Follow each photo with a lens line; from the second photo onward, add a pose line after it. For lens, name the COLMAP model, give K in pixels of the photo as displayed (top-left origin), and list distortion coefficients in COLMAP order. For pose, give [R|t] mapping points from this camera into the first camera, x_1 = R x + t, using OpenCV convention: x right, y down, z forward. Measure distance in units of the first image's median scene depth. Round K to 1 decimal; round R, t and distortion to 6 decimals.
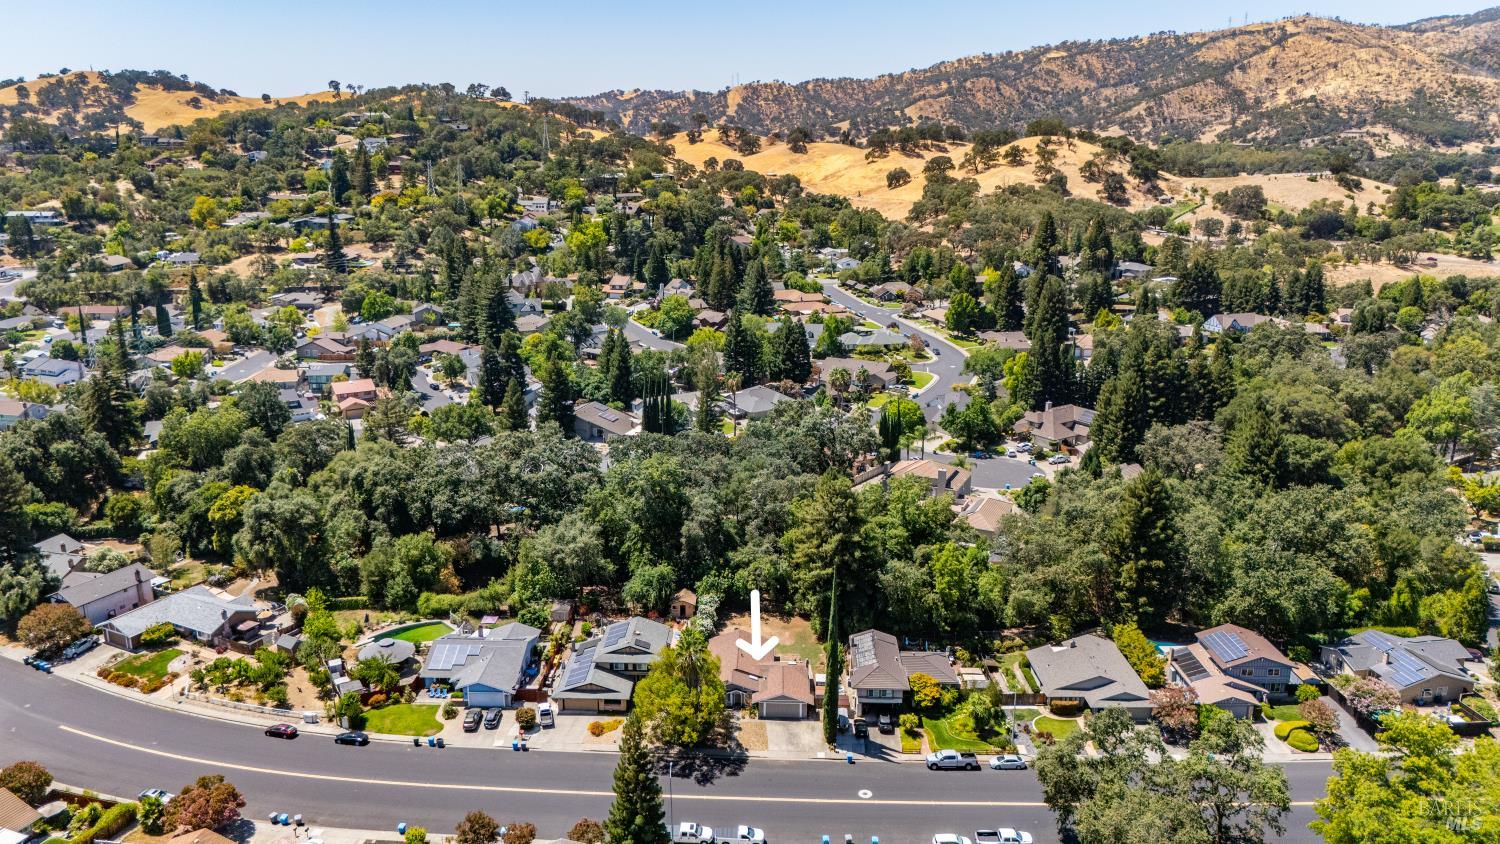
lens RADIAL K [[1111.5, 0, 755.0], [0, 1111.5, 423.5], [0, 0, 1]] dist [0.070580, -0.072624]
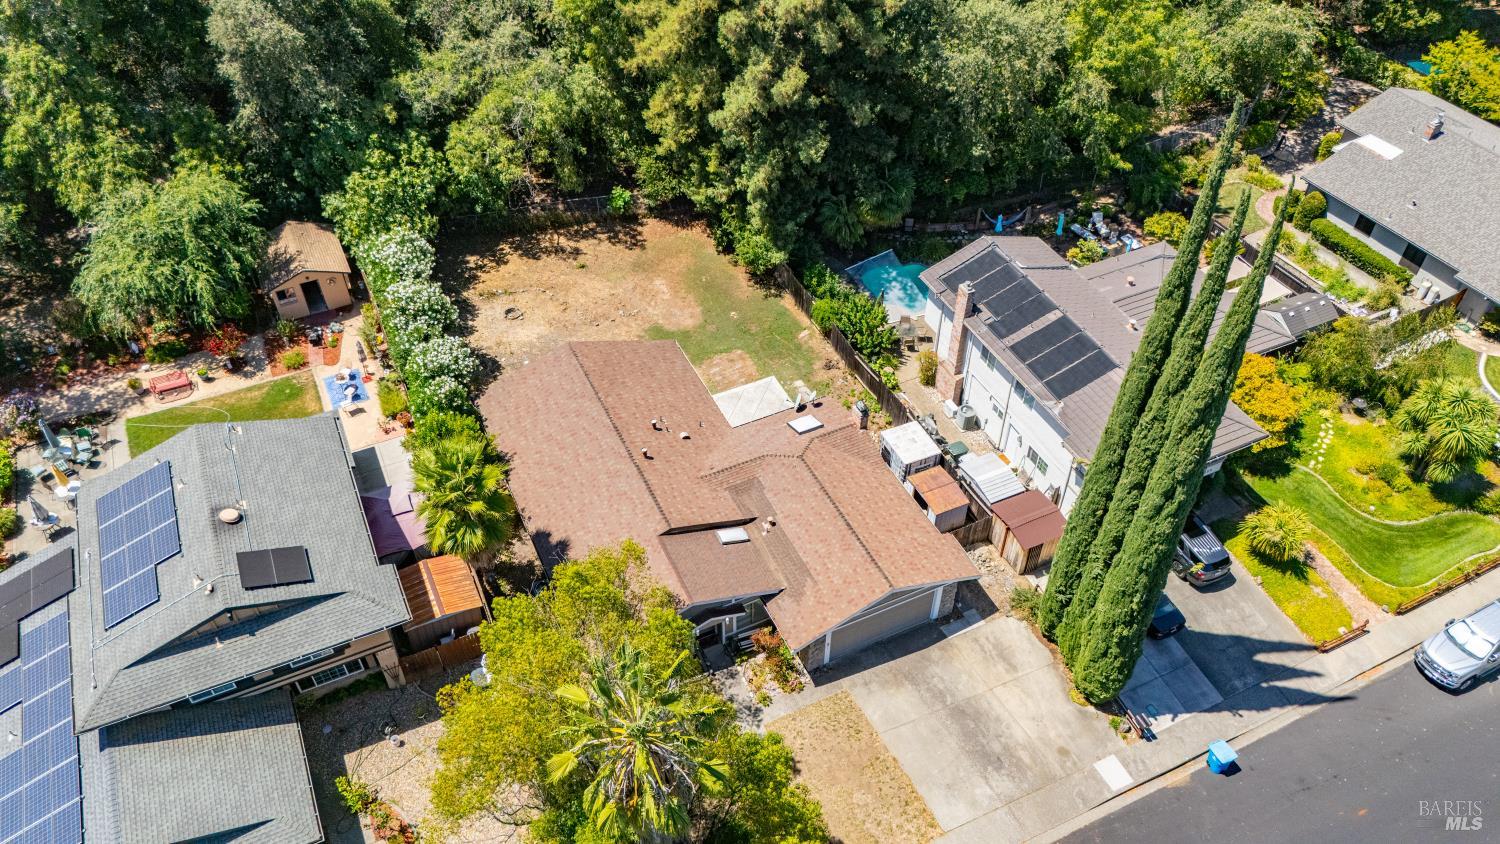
lens RADIAL K [[1111.5, 0, 759.0], [0, 1111.5, 416.9], [0, 0, 1]] dist [0.070580, -0.072624]
pose [[0.890027, -0.320317, 0.324421, -0.065432], [0.124582, 0.855388, 0.502783, 0.051607], [-0.438556, -0.407073, 0.801224, 0.660843]]
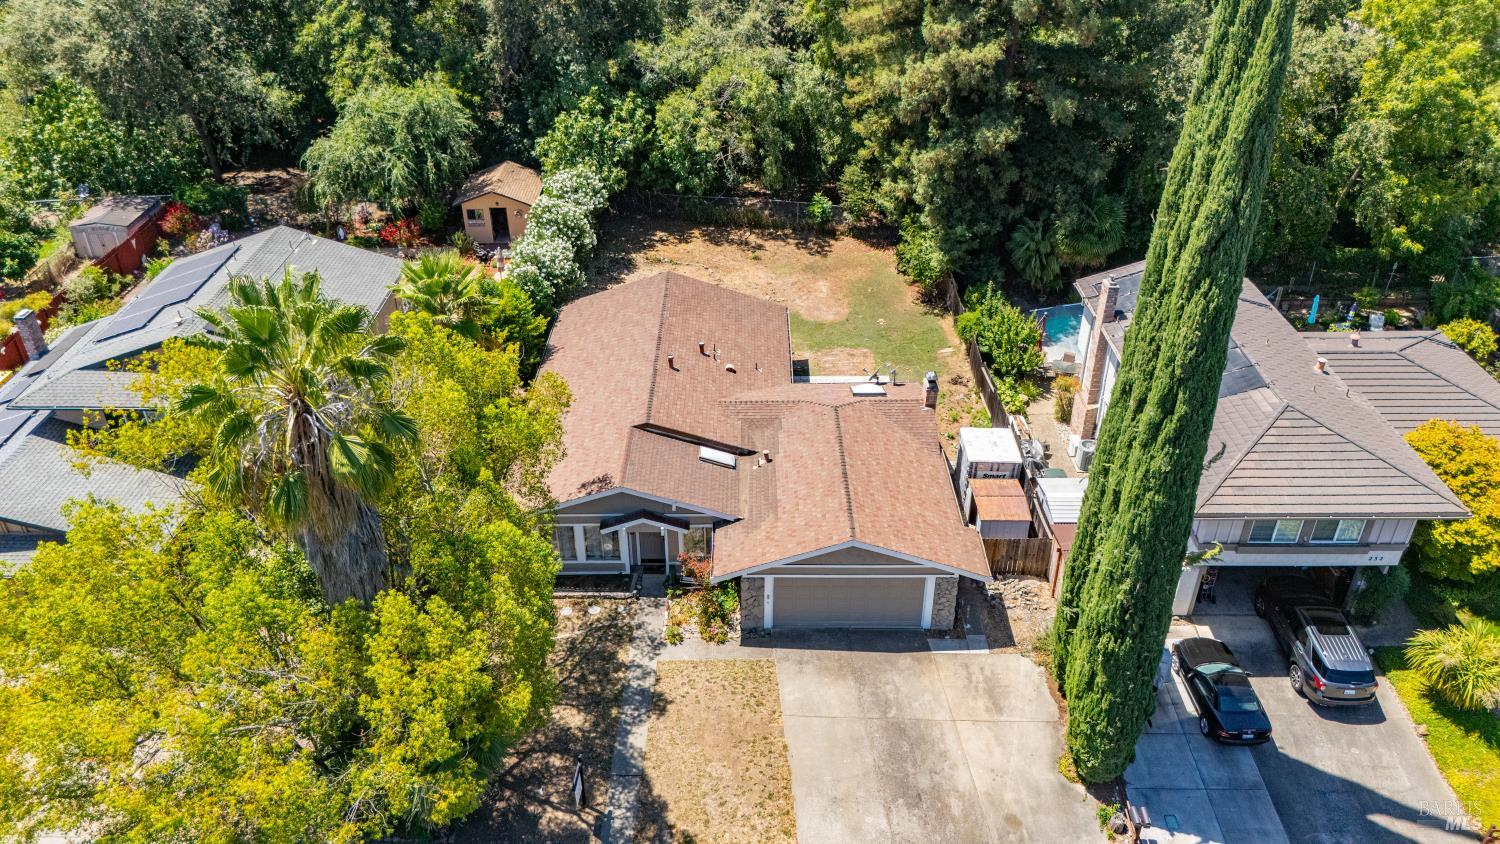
lens RADIAL K [[1111.5, 0, 758.1], [0, 1111.5, 419.2], [0, 0, 1]] dist [0.070580, -0.072624]
pose [[0.999375, -0.022966, 0.026865, 0.000769], [0.014589, 0.960384, 0.278299, 0.129742], [-0.032192, -0.277733, 0.960119, 0.651459]]
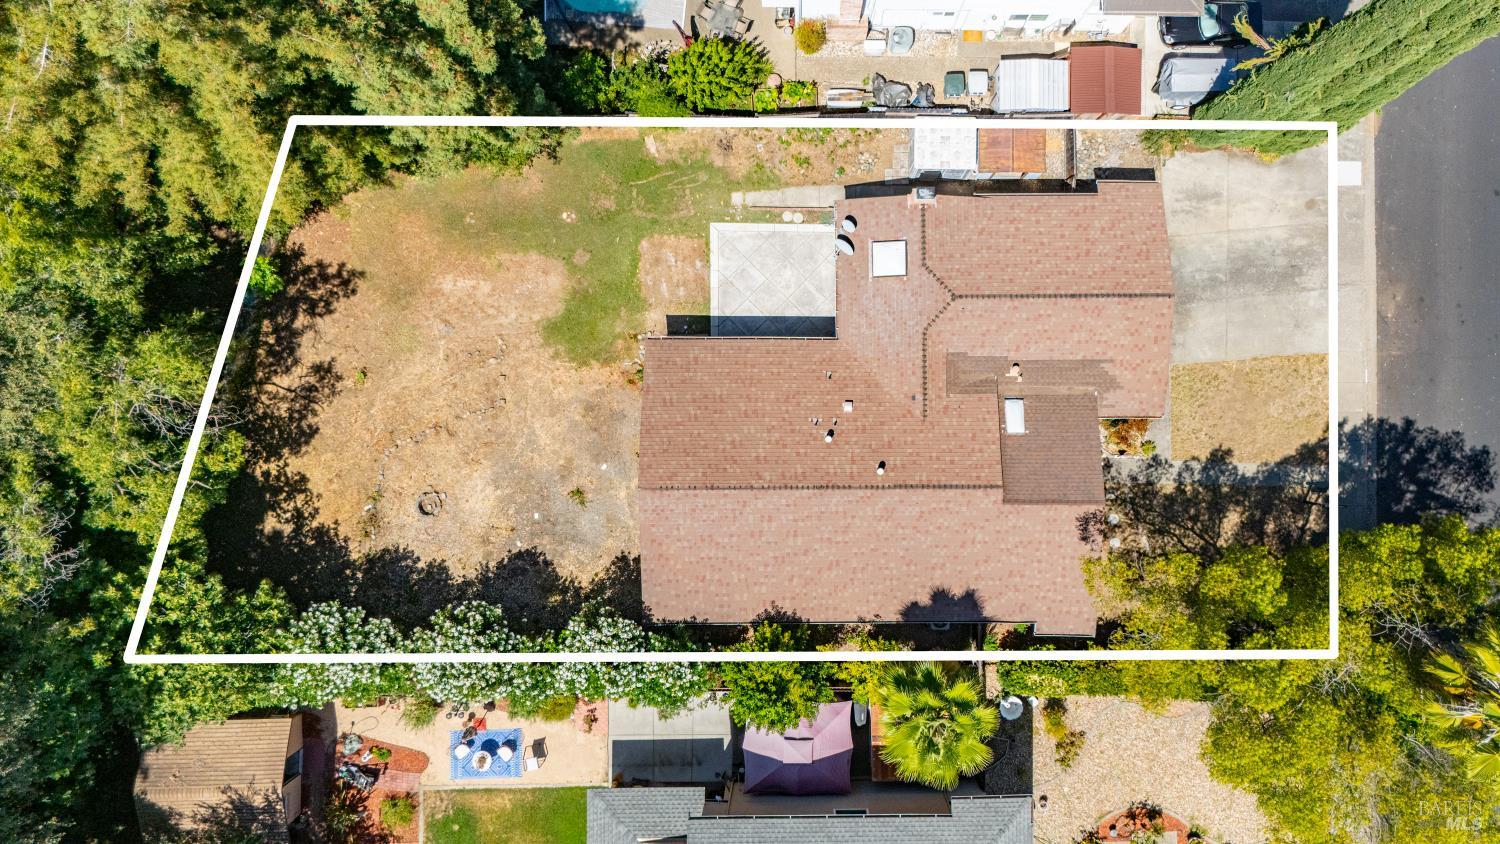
lens RADIAL K [[1111.5, 0, 776.7], [0, 1111.5, 379.8], [0, 0, 1]] dist [0.070580, -0.072624]
pose [[-0.028466, -0.999295, 0.024485, 0.001313], [0.235601, 0.017098, 0.971699, -0.019569], [-0.971433, 0.033430, 0.234949, 0.838840]]
